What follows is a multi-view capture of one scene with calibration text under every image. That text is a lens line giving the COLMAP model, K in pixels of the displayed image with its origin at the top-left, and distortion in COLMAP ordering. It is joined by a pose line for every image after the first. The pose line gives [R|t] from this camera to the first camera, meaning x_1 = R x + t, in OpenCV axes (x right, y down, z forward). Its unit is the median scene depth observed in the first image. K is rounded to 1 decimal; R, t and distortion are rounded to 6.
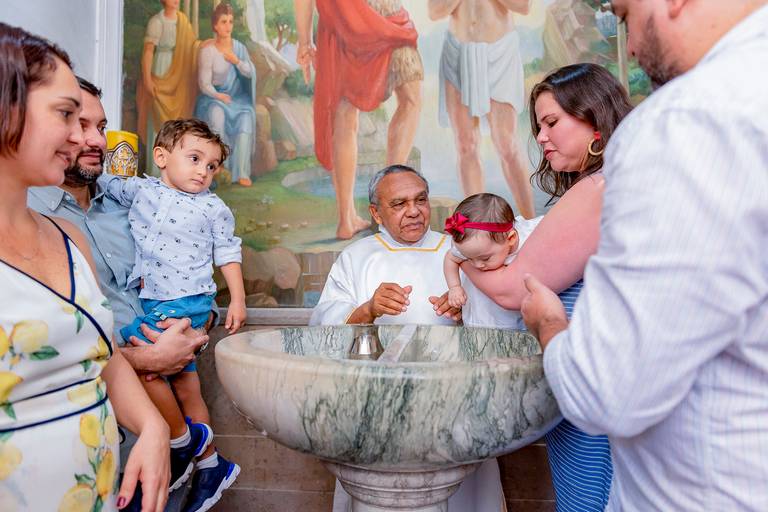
lens RADIAL K [[722.4, 0, 384.0], [0, 722.4, 246.6], [0, 0, 1]] dist [-0.026254, -0.021254]
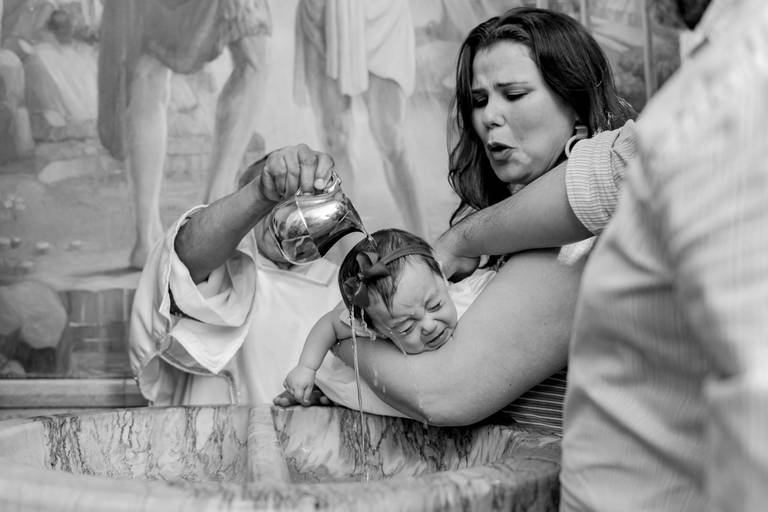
lens RADIAL K [[807.6, 0, 348.8], [0, 807.6, 253.4], [0, 0, 1]] dist [-0.022023, -0.031946]
pose [[0.959424, 0.031928, 0.280154, -0.079353], [-0.015639, 0.998065, -0.060188, 0.015371], [-0.281534, 0.053364, 0.958066, 0.270173]]
